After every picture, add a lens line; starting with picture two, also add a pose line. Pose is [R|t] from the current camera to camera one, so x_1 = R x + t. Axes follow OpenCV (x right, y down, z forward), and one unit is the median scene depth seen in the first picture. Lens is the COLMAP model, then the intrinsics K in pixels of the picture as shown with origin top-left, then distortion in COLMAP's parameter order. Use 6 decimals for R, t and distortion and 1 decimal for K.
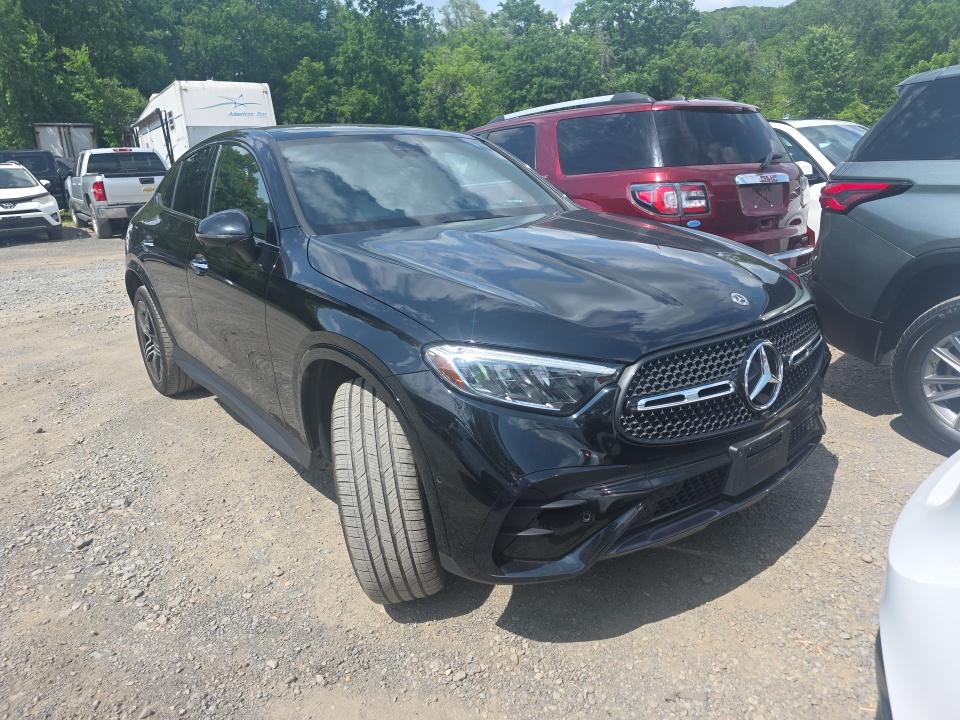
lens RADIAL K [[641.2, 0, 480.0], [0, 641.2, 360.0], [0, 0, 1]] dist [0.018587, -0.018431]
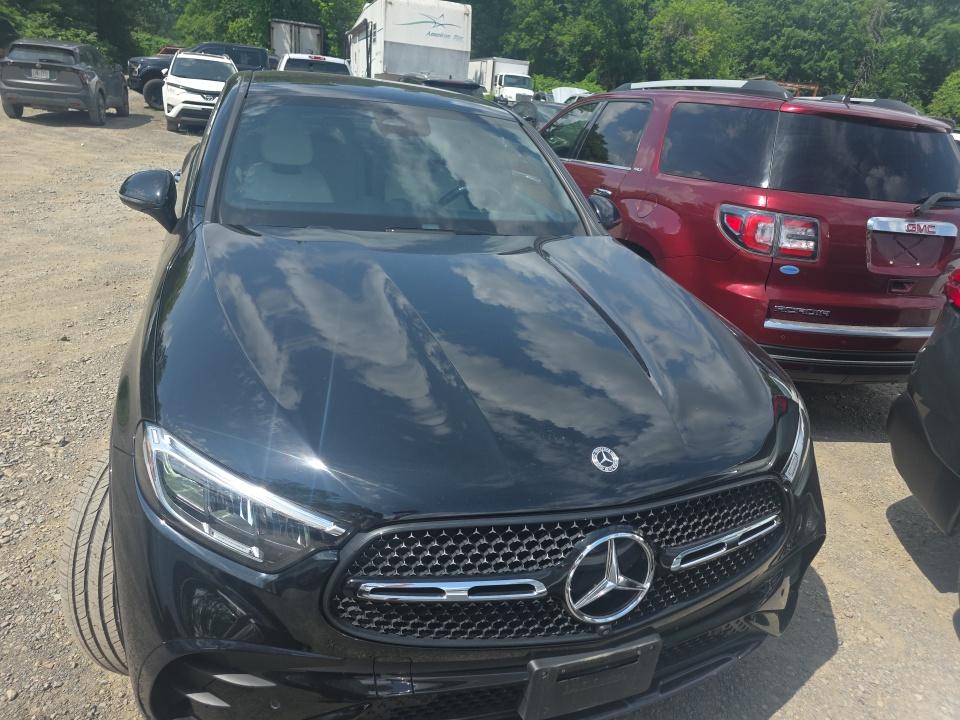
lens RADIAL K [[641.2, 0, 480.0], [0, 641.2, 360.0], [0, 0, 1]] dist [0.018587, -0.018431]
pose [[0.940640, 0.241465, -0.238519, 0.175496], [-0.219232, 0.968738, 0.116122, -0.104545], [0.259101, -0.056938, 0.964170, 0.134587]]
